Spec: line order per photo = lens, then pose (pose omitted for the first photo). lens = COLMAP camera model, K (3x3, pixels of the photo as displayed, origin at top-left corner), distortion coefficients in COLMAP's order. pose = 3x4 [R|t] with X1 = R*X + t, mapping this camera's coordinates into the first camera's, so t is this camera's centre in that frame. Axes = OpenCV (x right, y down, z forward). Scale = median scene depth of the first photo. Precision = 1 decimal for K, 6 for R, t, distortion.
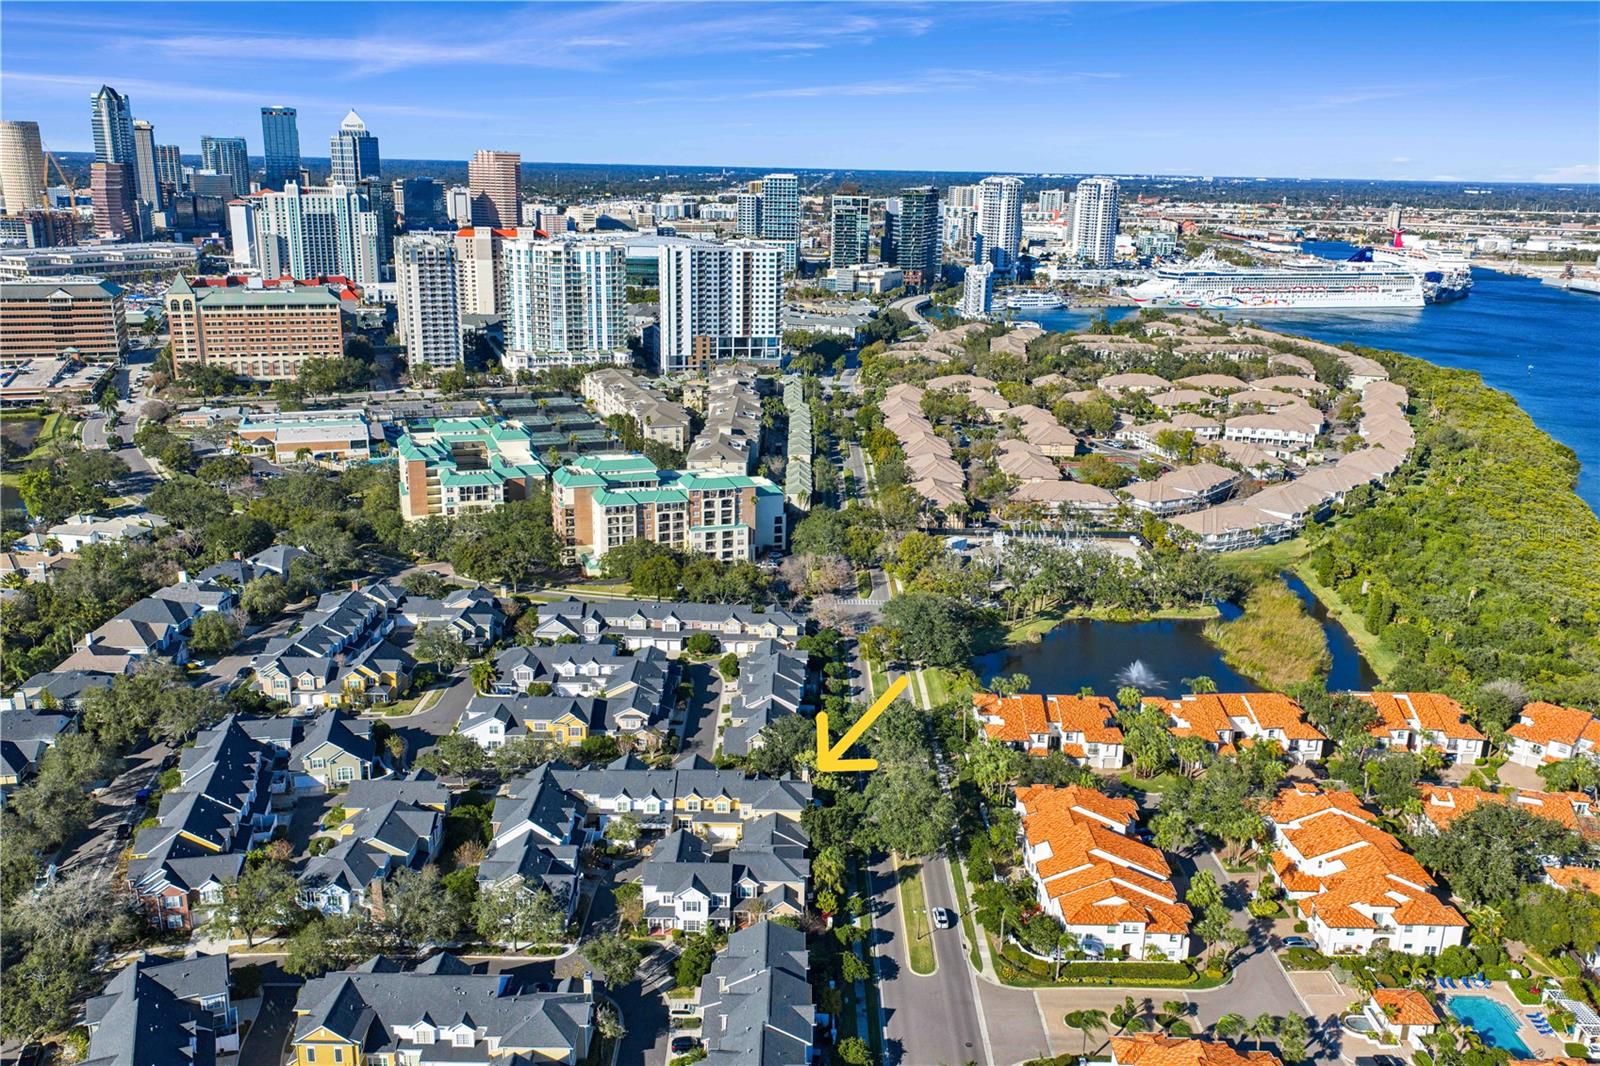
lens RADIAL K [[1305.2, 0, 800.5], [0, 1305.2, 543.7], [0, 0, 1]] dist [0.051574, -0.083086]
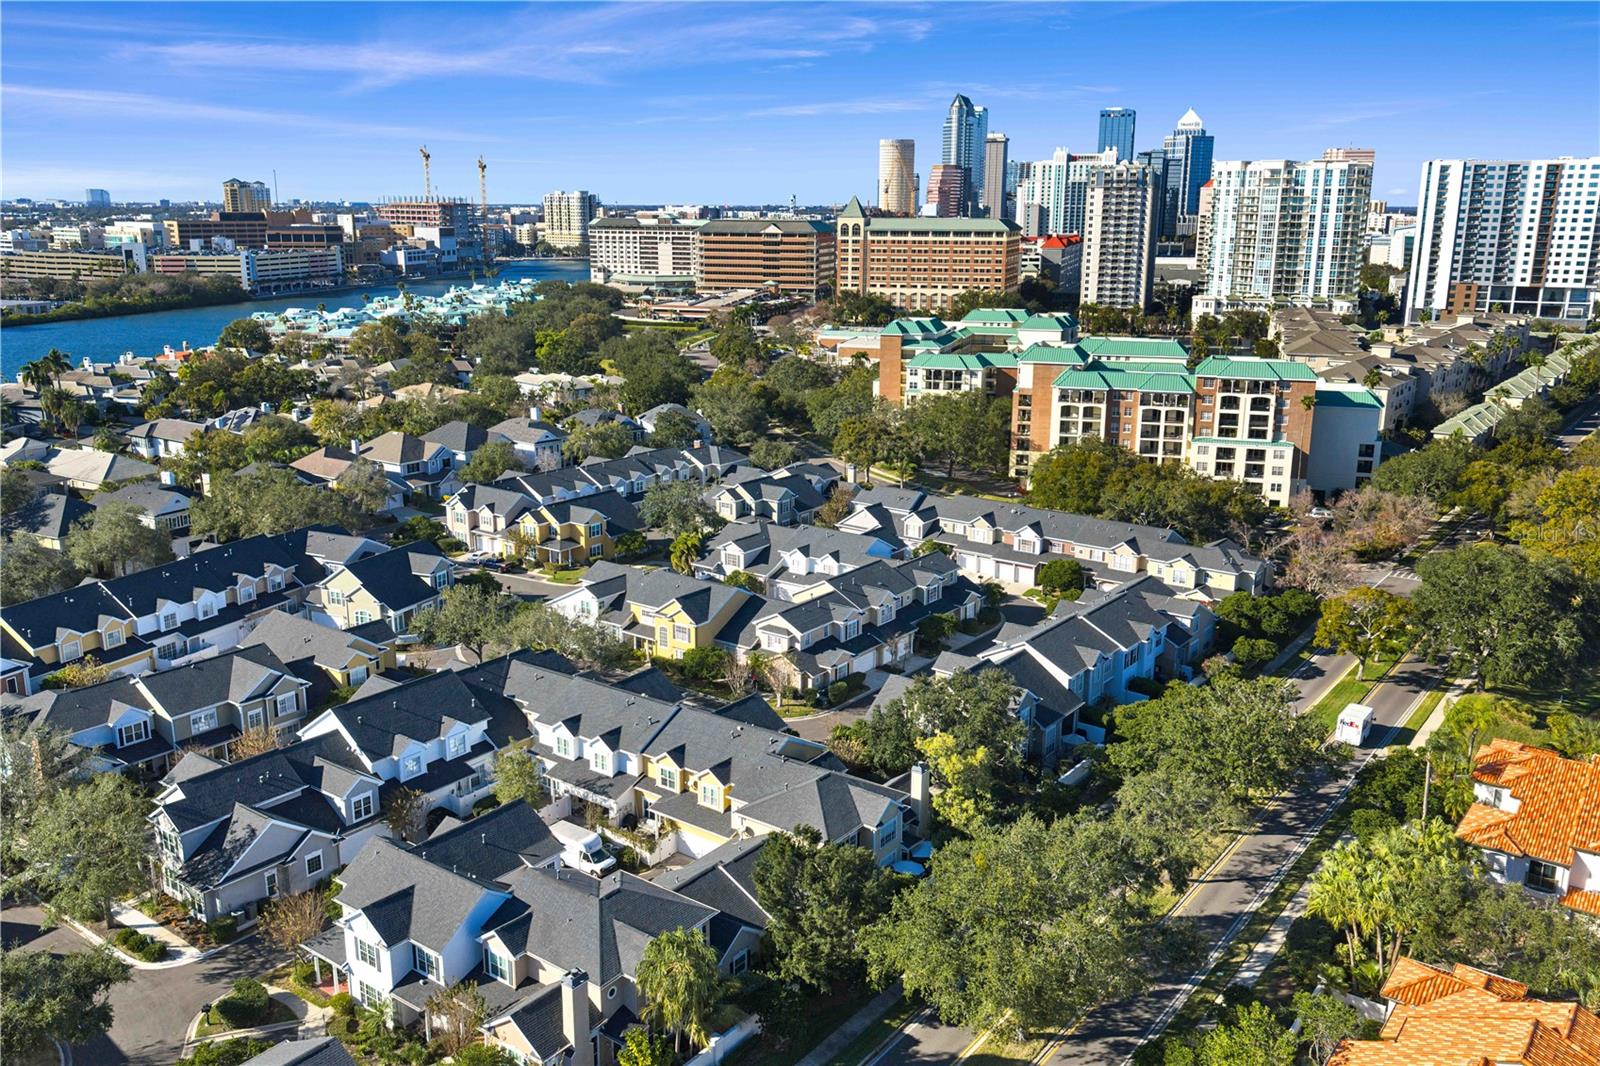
lens RADIAL K [[1305.2, 0, 800.5], [0, 1305.2, 543.7], [0, 0, 1]] dist [0.051574, -0.083086]
pose [[0.800152, 0.134216, -0.584588, 0.084821], [-0.155545, 0.987731, 0.013873, 0.035753], [0.579277, 0.079830, 0.811212, 0.226198]]
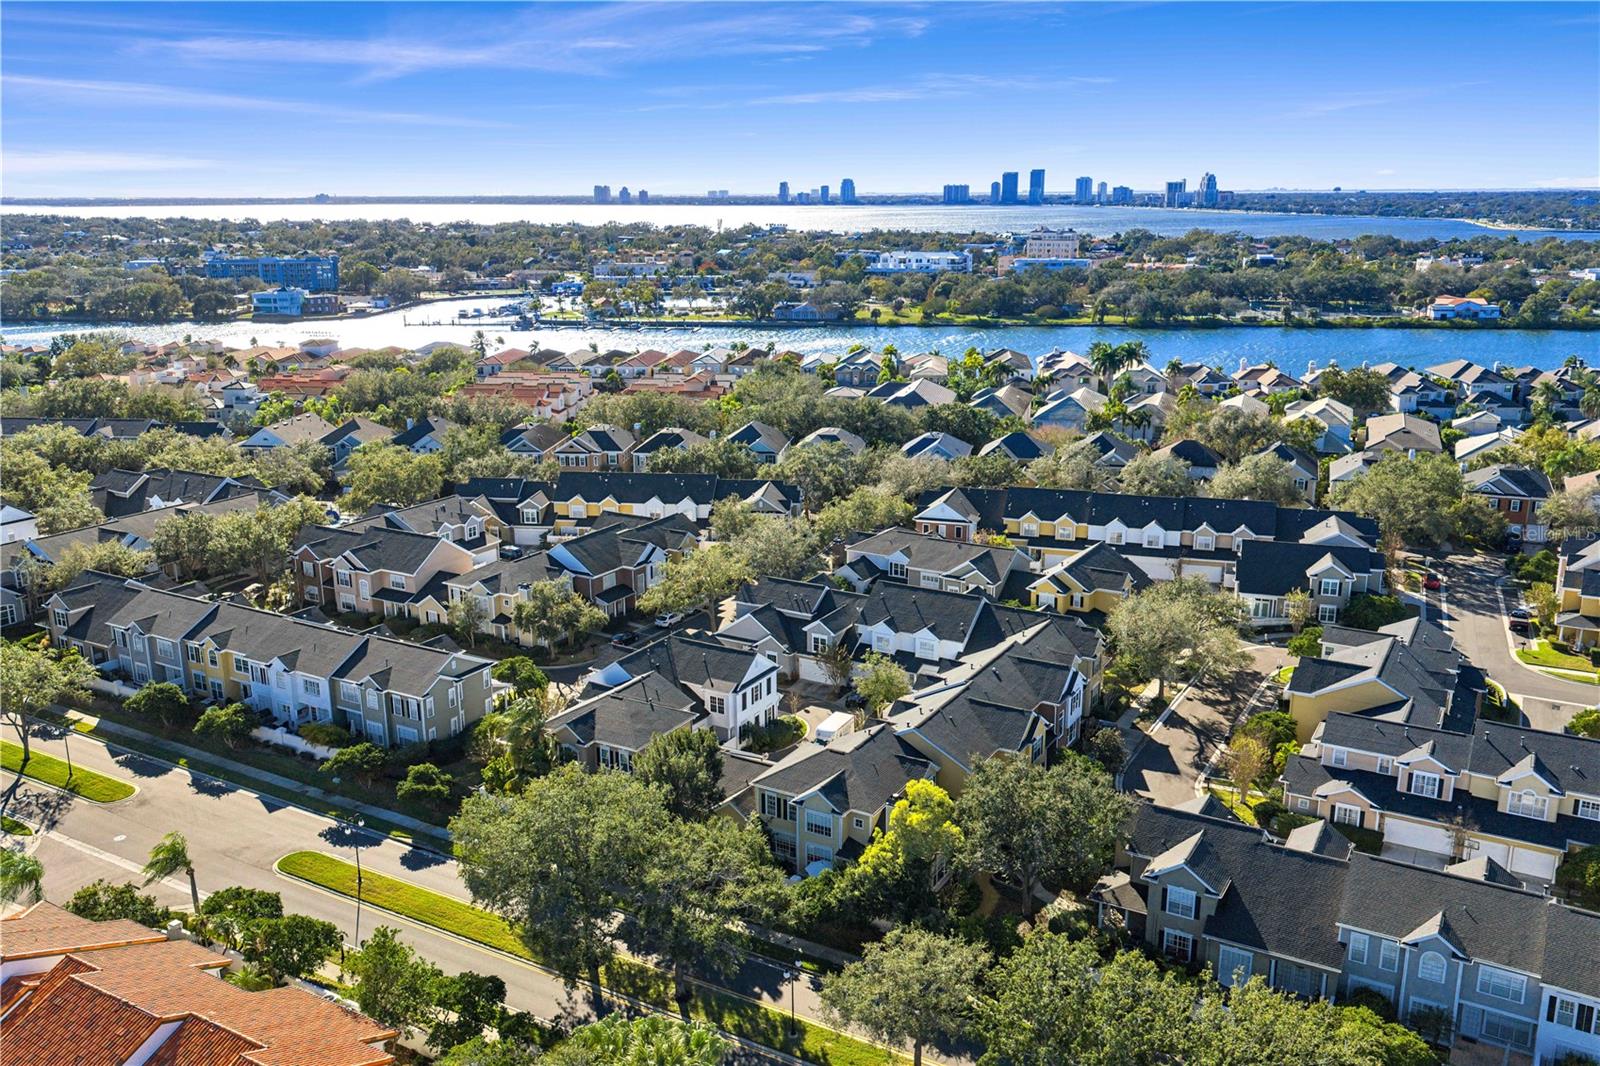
lens RADIAL K [[1305.2, 0, 800.5], [0, 1305.2, 543.7], [0, 0, 1]] dist [0.051574, -0.083086]
pose [[-0.501415, 0.208984, -0.839589, 0.133124], [-0.246695, 0.895576, 0.370250, -0.018735], [0.829292, 0.392771, -0.397500, 0.417112]]
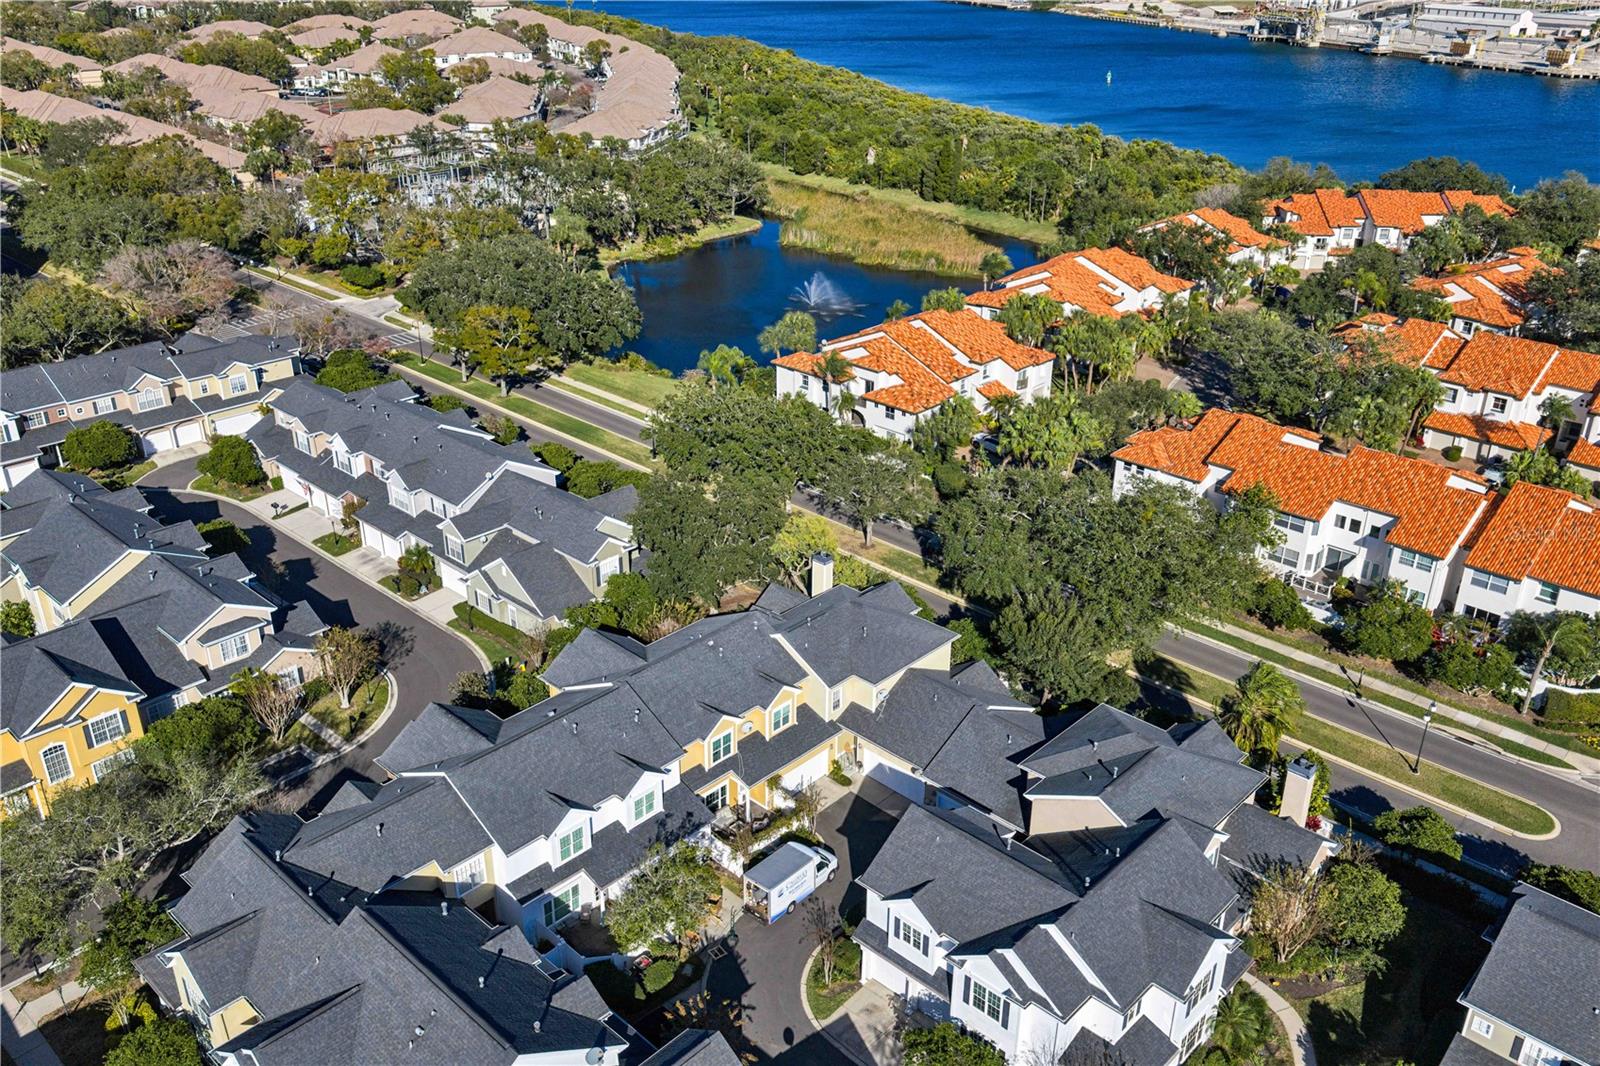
lens RADIAL K [[1305.2, 0, 800.5], [0, 1305.2, 543.7], [0, 0, 1]] dist [0.051574, -0.083086]
pose [[0.687203, -0.334627, 0.644807, -0.102086], [0.211756, 0.941320, 0.262825, 0.020625], [-0.694918, -0.044072, 0.717737, 0.264197]]
